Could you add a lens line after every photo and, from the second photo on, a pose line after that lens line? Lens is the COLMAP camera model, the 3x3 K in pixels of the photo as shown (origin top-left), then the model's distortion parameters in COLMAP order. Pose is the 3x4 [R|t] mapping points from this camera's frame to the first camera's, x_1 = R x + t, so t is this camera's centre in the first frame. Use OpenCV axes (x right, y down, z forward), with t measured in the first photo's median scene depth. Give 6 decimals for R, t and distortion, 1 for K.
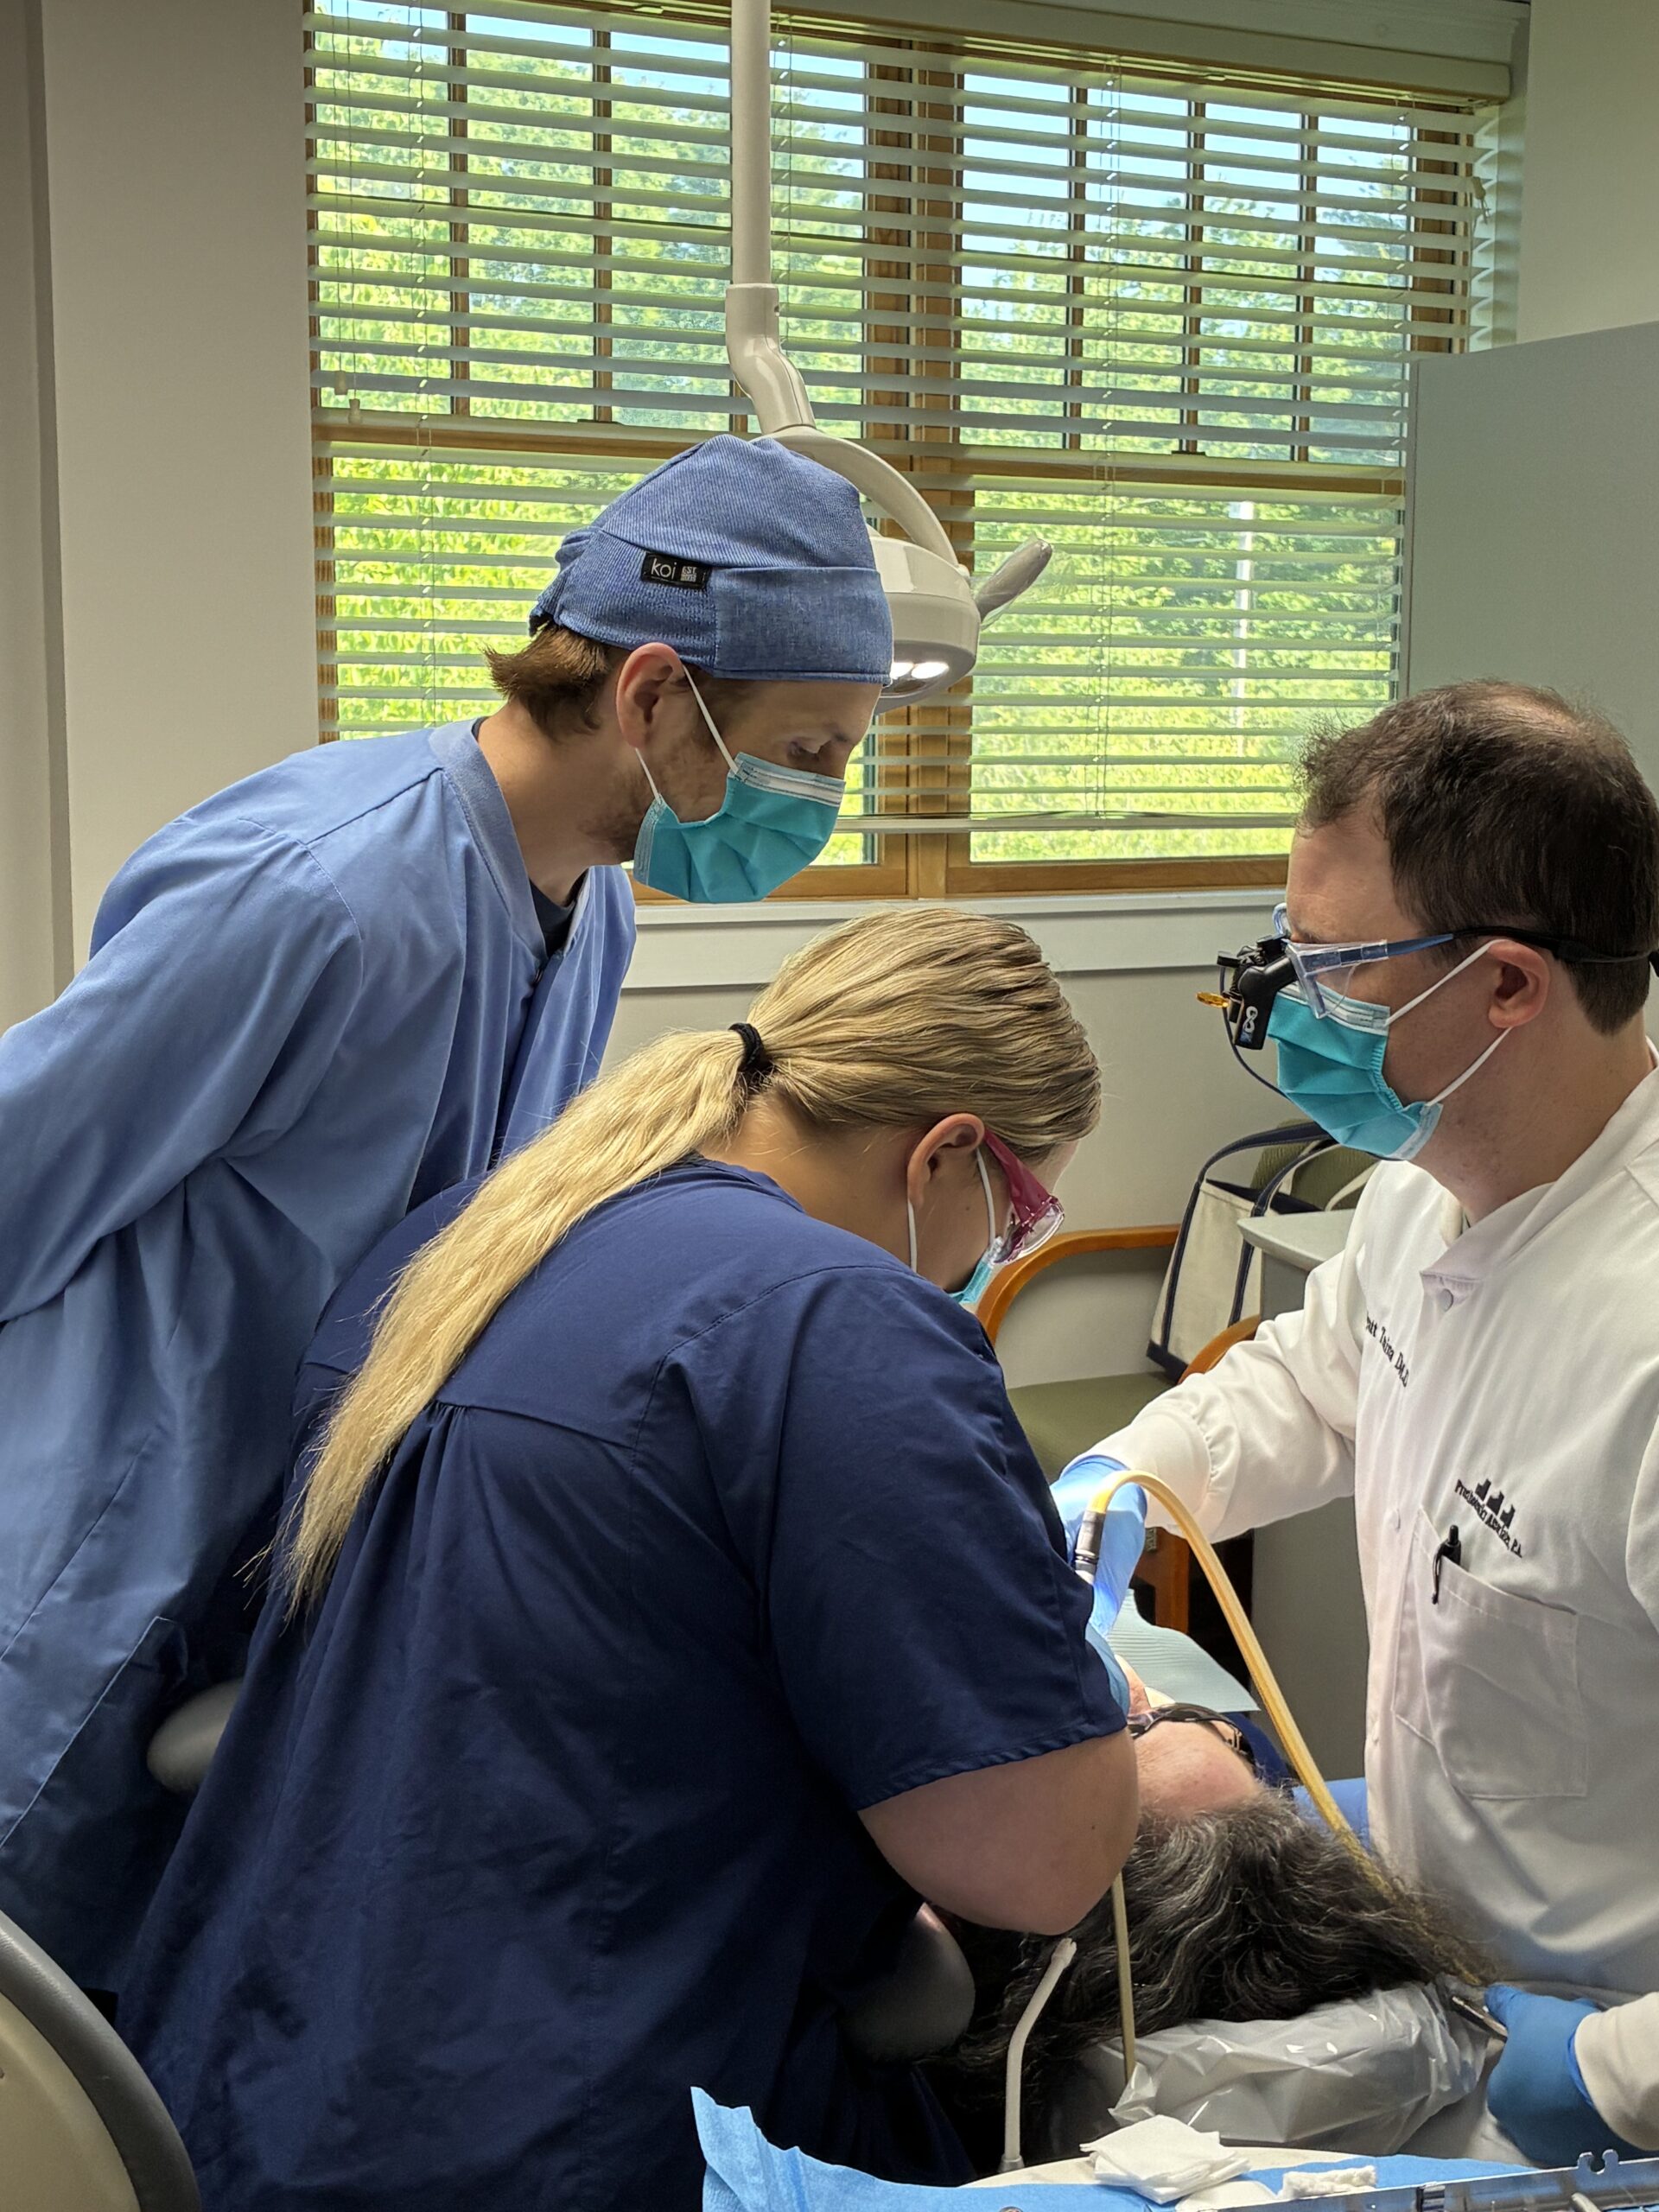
lens RADIAL K [[2100.6, 0, 1176.3], [0, 2100.6, 1096.8], [0, 0, 1]] dist [-0.216677, 0.341513]
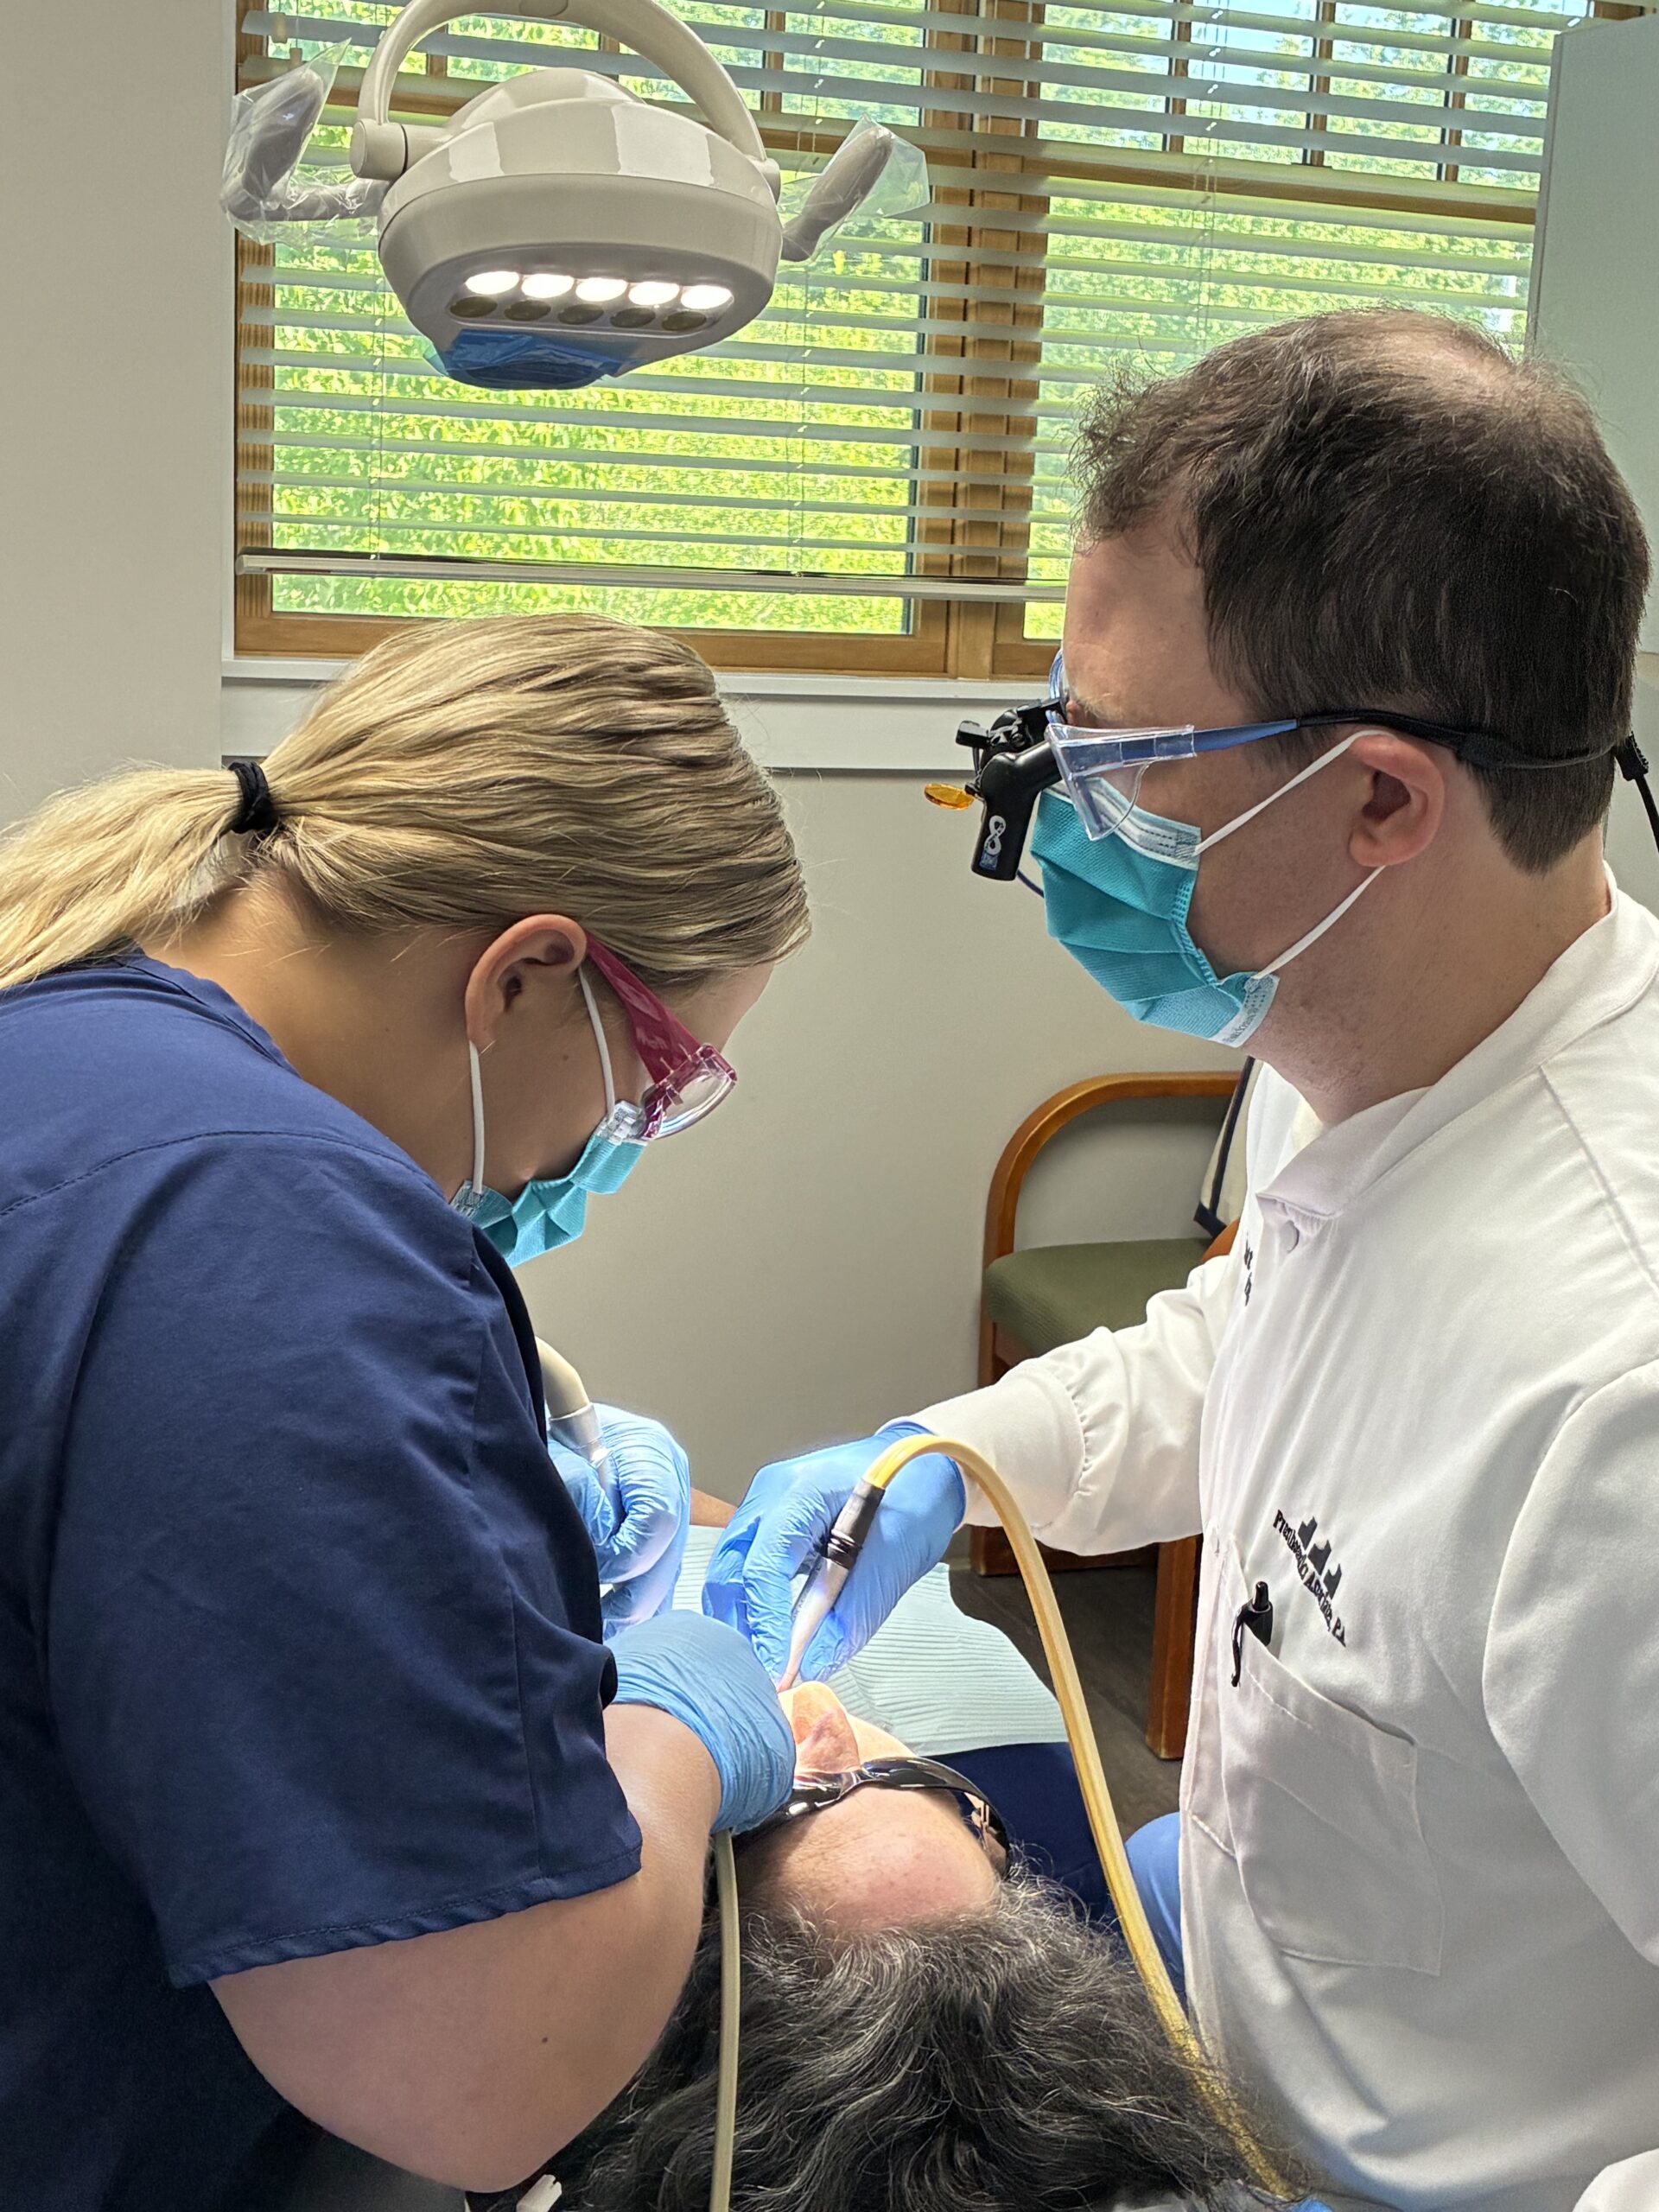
lens RADIAL K [[2100.6, 0, 1176.3], [0, 2100.6, 1096.8], [0, 0, 1]] dist [-0.216677, 0.341513]
pose [[0.991641, 0.076865, -0.103637, 0.167158], [-0.068110, 0.994005, 0.085530, -0.003388], [0.109590, -0.077756, 0.990931, 0.352862]]
